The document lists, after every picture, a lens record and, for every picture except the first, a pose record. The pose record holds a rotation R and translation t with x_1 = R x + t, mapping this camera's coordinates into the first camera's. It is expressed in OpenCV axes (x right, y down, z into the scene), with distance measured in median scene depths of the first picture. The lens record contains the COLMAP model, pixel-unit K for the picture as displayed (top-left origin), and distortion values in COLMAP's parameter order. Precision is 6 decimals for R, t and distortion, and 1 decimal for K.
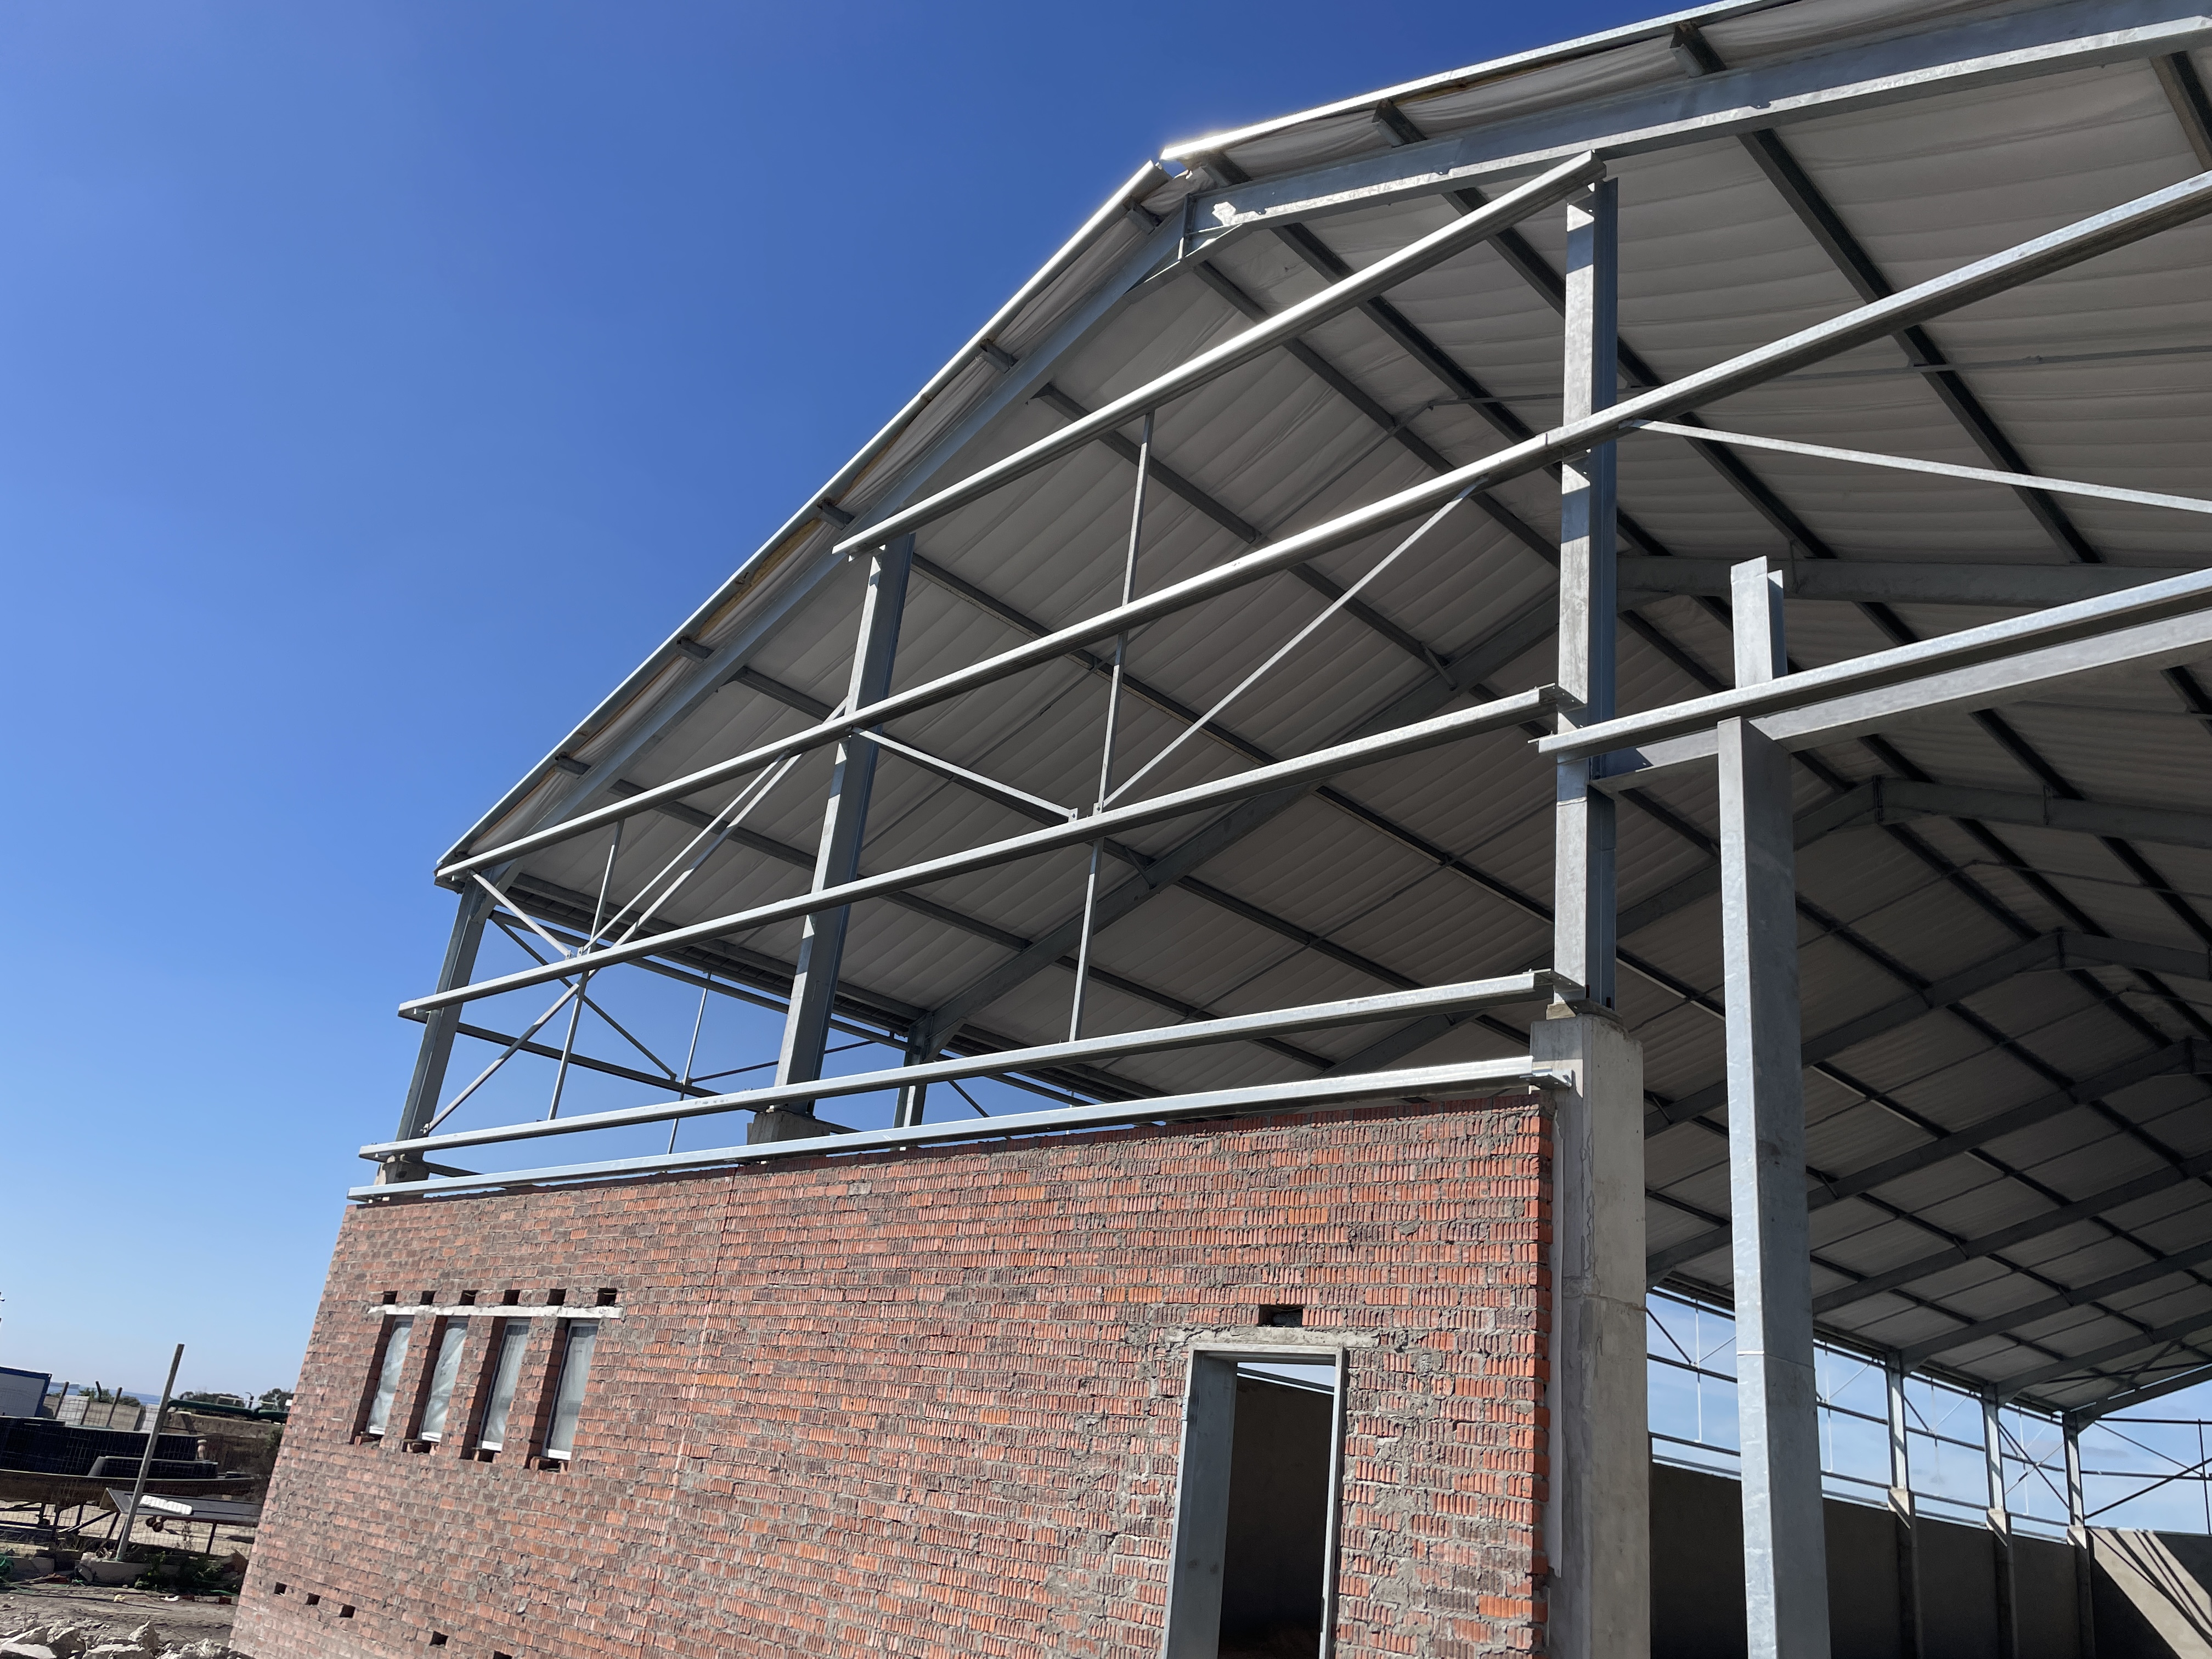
lens RADIAL K [[1680.3, 0, 1106.0], [0, 1680.3, 840.4], [0, 0, 1]] dist [0.094307, -0.124047]
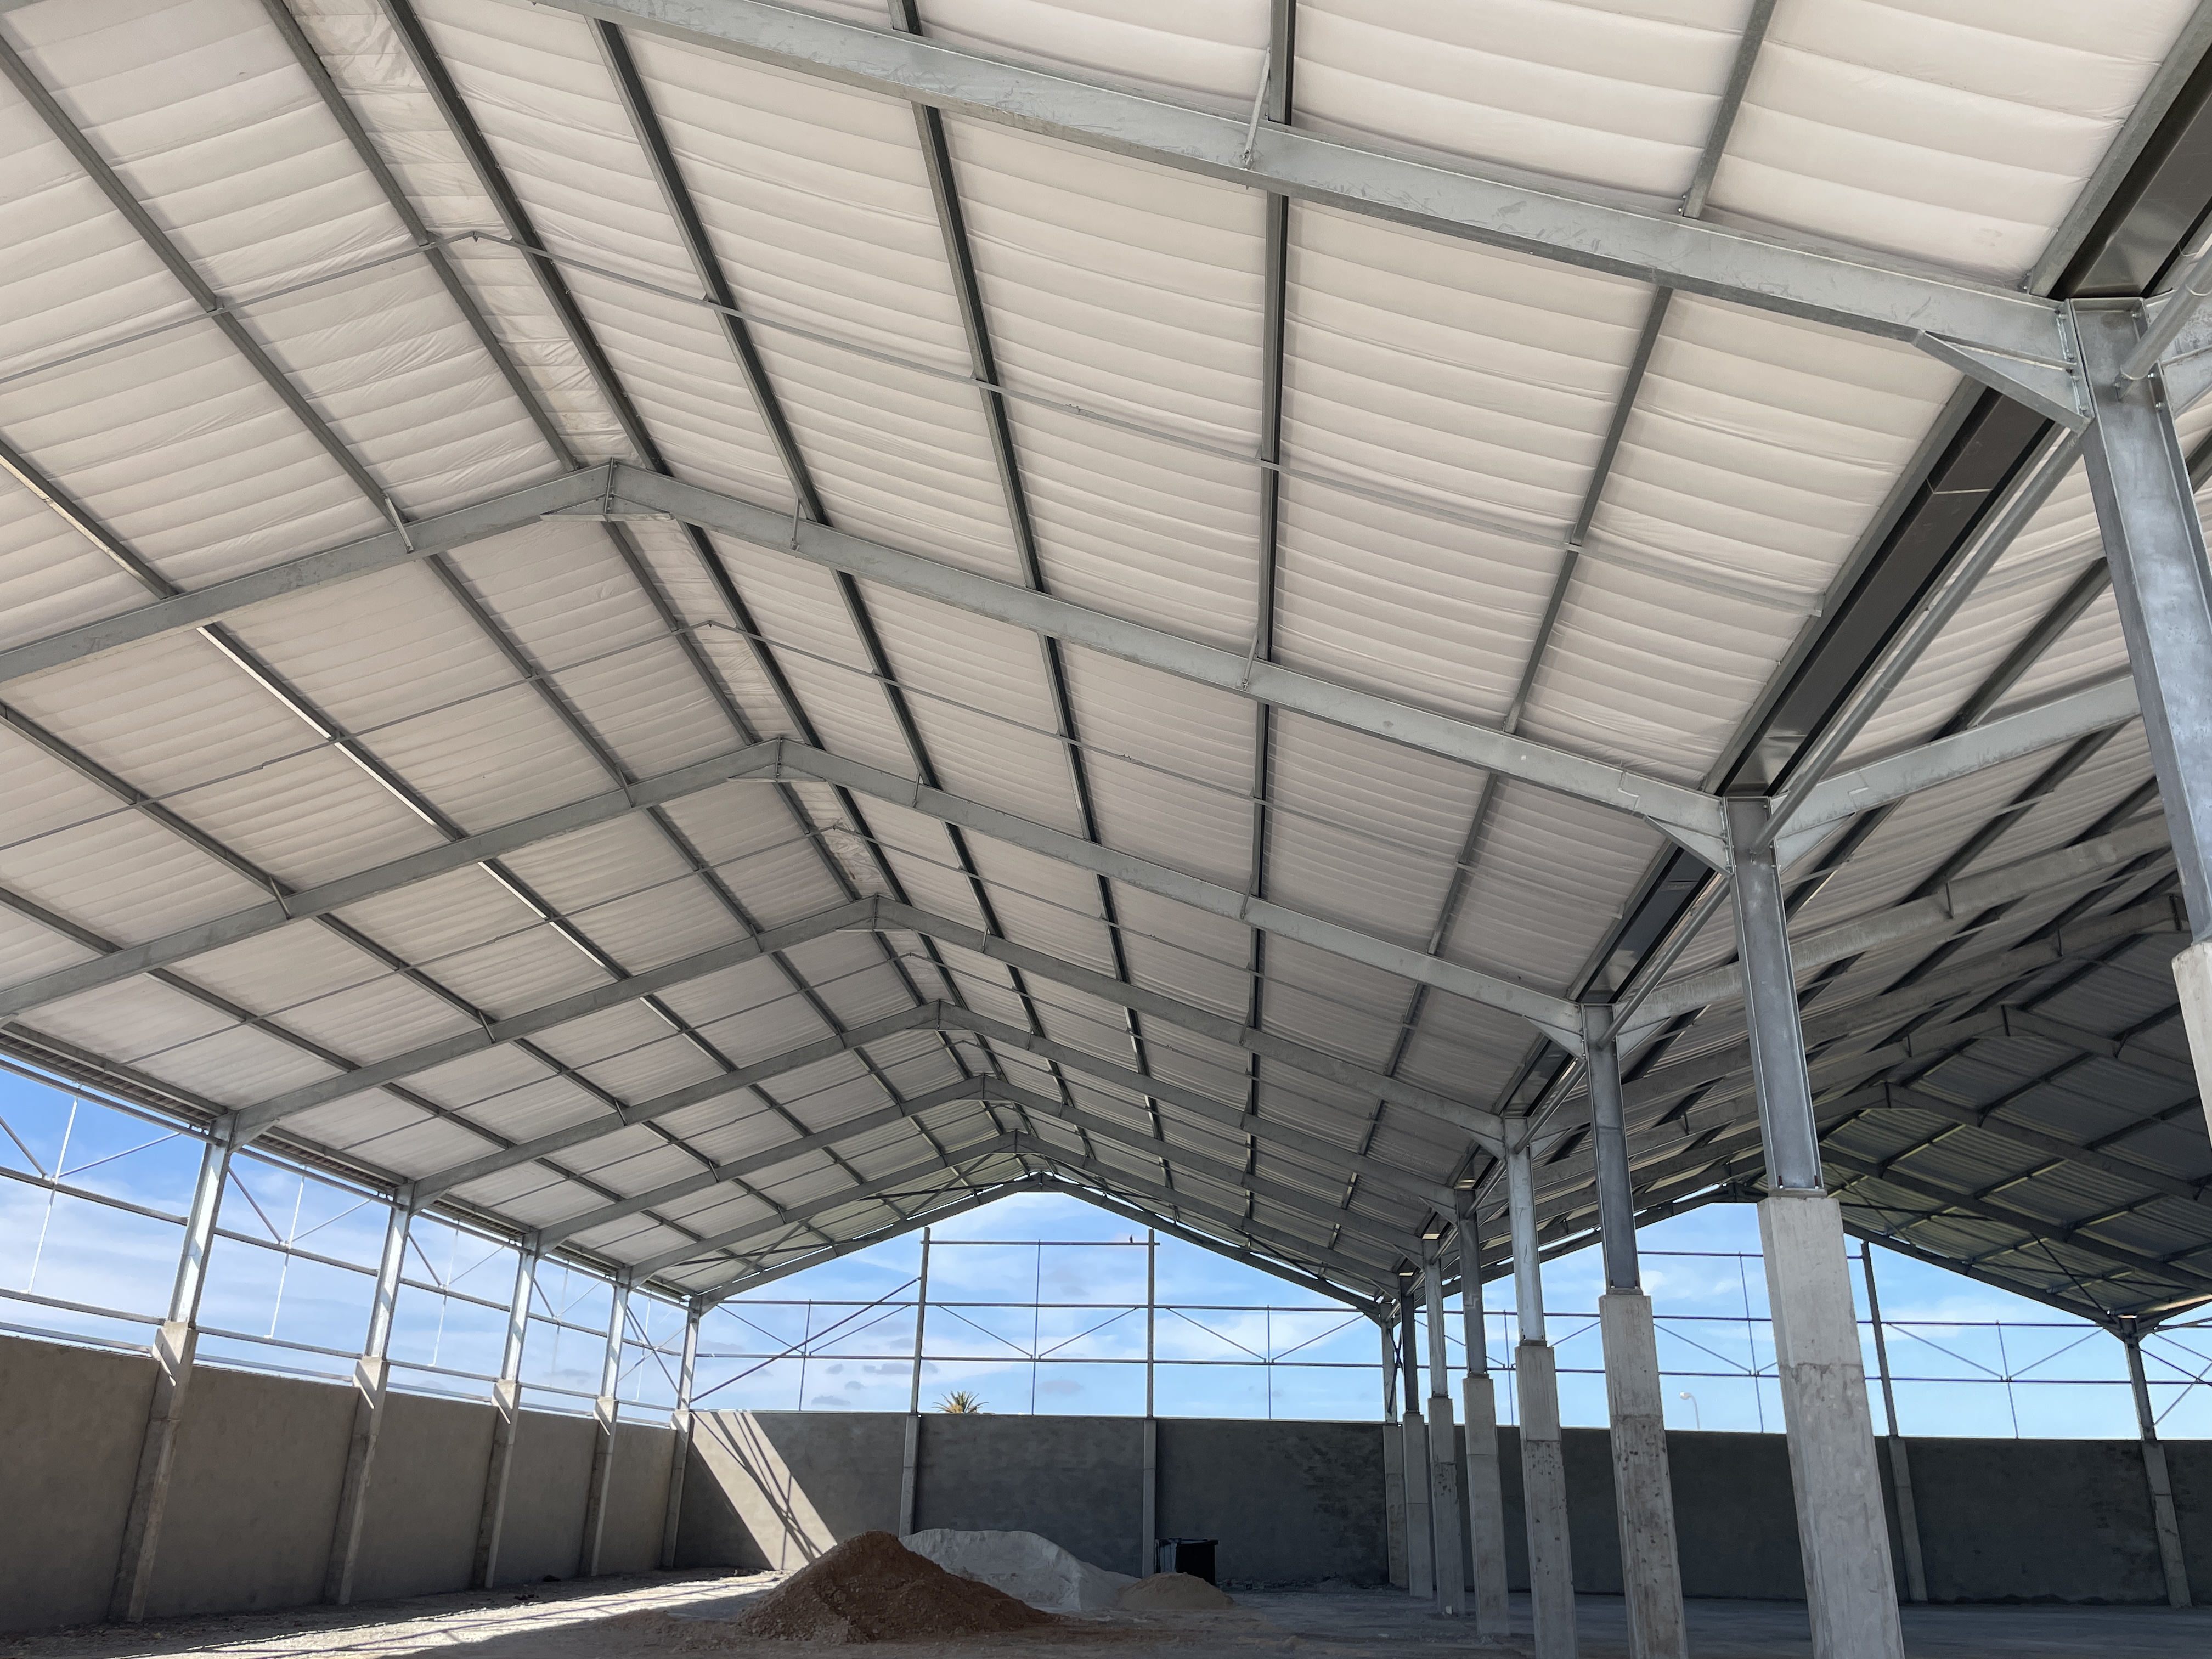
lens RADIAL K [[1683.0, 0, 1117.8], [0, 1683.0, 806.8], [0, 0, 1]] dist [0.097315, -0.128665]
pose [[0.751885, 0.161469, 0.639216, 0.320805], [-0.180084, 0.982975, -0.036478, 0.221311], [-0.634223, -0.087685, 0.768162, 0.504815]]
